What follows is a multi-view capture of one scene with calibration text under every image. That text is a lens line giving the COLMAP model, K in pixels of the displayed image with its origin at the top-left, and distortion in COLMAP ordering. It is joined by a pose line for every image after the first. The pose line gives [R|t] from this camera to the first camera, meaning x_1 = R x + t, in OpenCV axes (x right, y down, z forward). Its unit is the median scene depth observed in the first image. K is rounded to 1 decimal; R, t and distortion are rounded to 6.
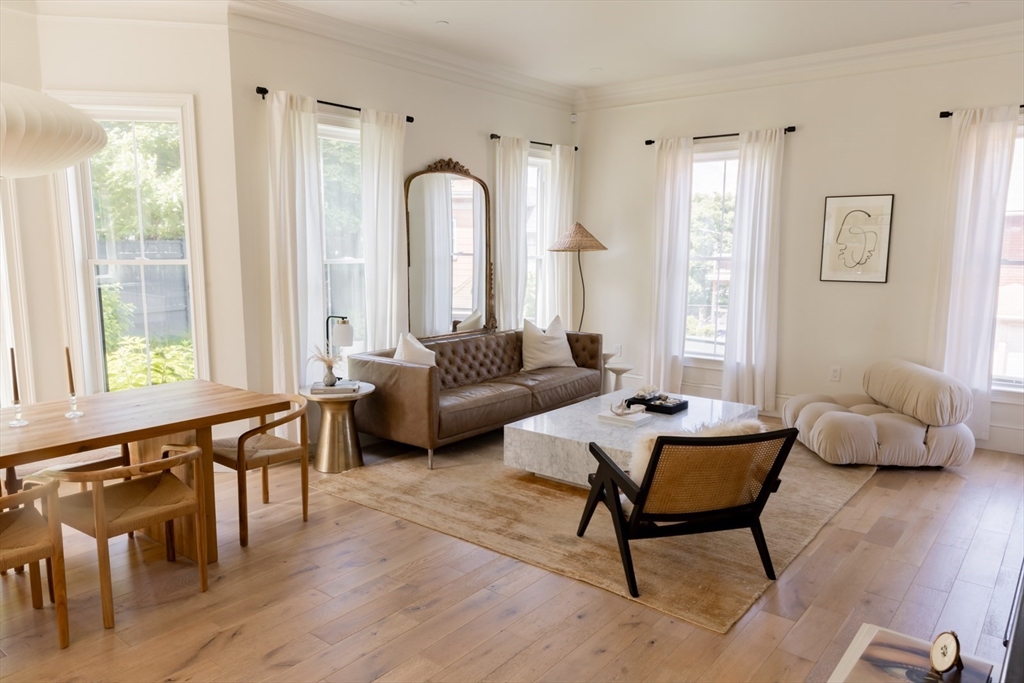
lens RADIAL K [[726.0, 0, 511.6], [0, 726.0, 353.1], [0, 0, 1]] dist [0.007026, 0.004281]
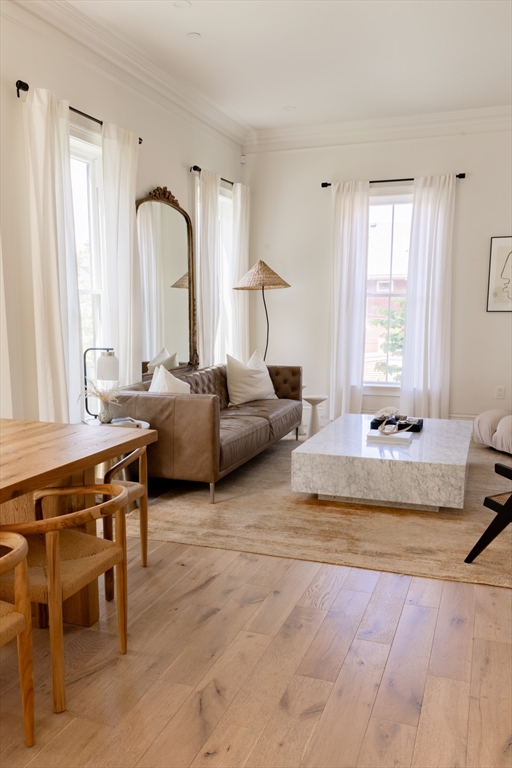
lens RADIAL K [[670.9, 0, 242.4], [0, 670.9, 422.0], [0, 0, 1]] dist [0.008880, 0.002355]
pose [[0.950094, -0.059403, 0.306256, -0.338762], [0.052895, 0.998164, 0.029516, 0.027335], [-0.307447, -0.011843, 0.951491, 0.139786]]
